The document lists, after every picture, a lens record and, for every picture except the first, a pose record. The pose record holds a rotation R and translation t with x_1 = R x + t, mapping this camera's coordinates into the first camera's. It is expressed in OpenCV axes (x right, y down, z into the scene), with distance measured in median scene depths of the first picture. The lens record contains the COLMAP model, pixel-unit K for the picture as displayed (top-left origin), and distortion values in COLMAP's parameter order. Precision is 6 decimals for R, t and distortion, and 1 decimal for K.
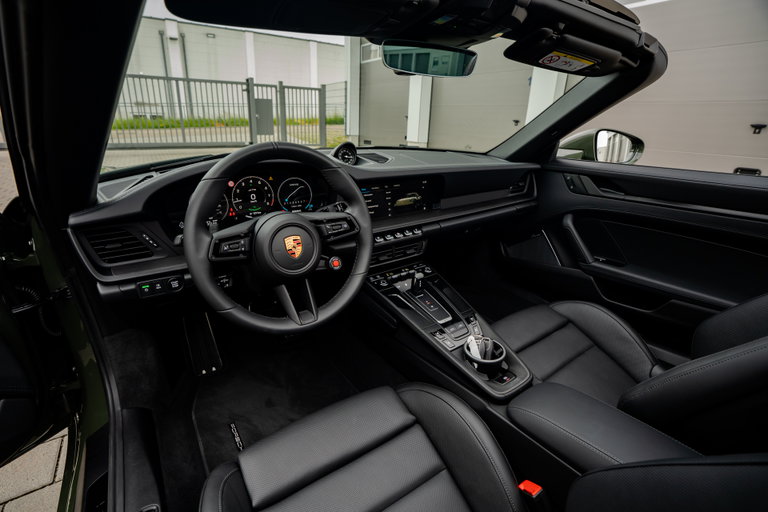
lens RADIAL K [[366.4, 0, 376.0], [0, 366.4, 247.0], [0, 0, 1]] dist [-0.042467, 0.000577]
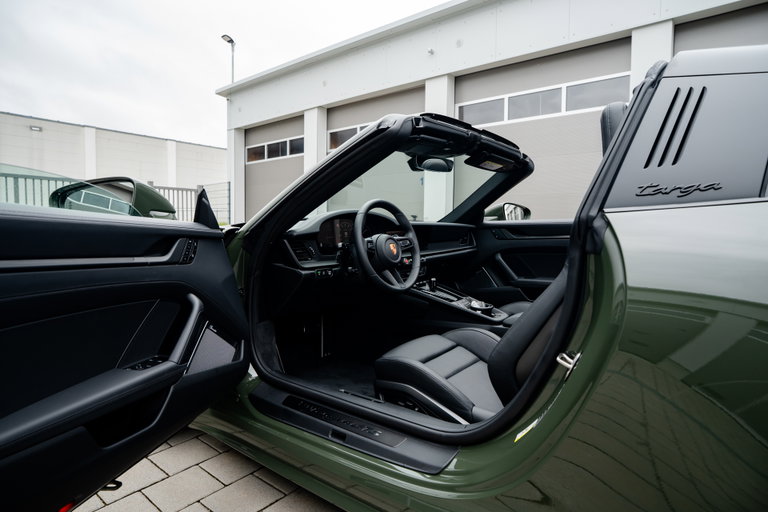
lens RADIAL K [[433.6, 0, 384.0], [0, 433.6, 256.0], [0, 0, 1]] dist [-0.054279, 0.000669]
pose [[0.950325, -0.042099, 0.308398, -0.729744], [0.120748, 0.963080, -0.240617, 0.436716], [-0.286882, 0.265903, 0.920323, -0.836126]]
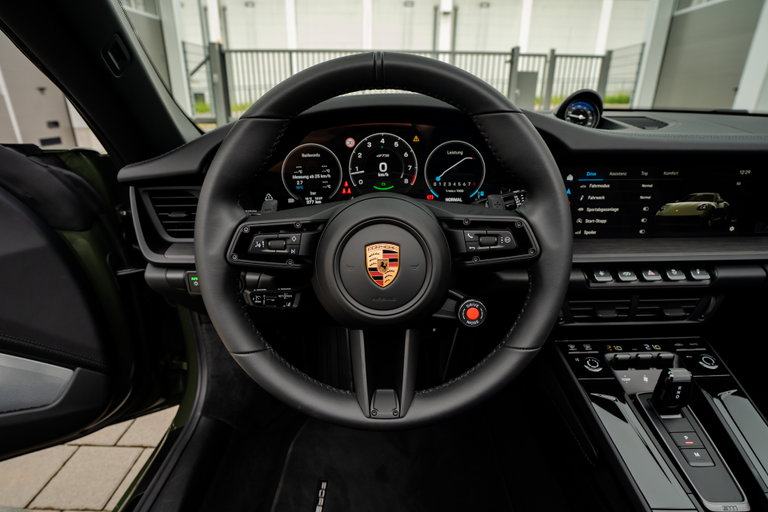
lens RADIAL K [[417.0, 0, 384.0], [0, 417.0, 256.0], [0, 0, 1]] dist [-0.058814, 0.026476]
pose [[0.823670, 0.185347, -0.535924, 0.058831], [-0.170778, 0.982277, 0.077244, -0.041335], [0.540743, 0.027901, 0.840725, 0.378787]]
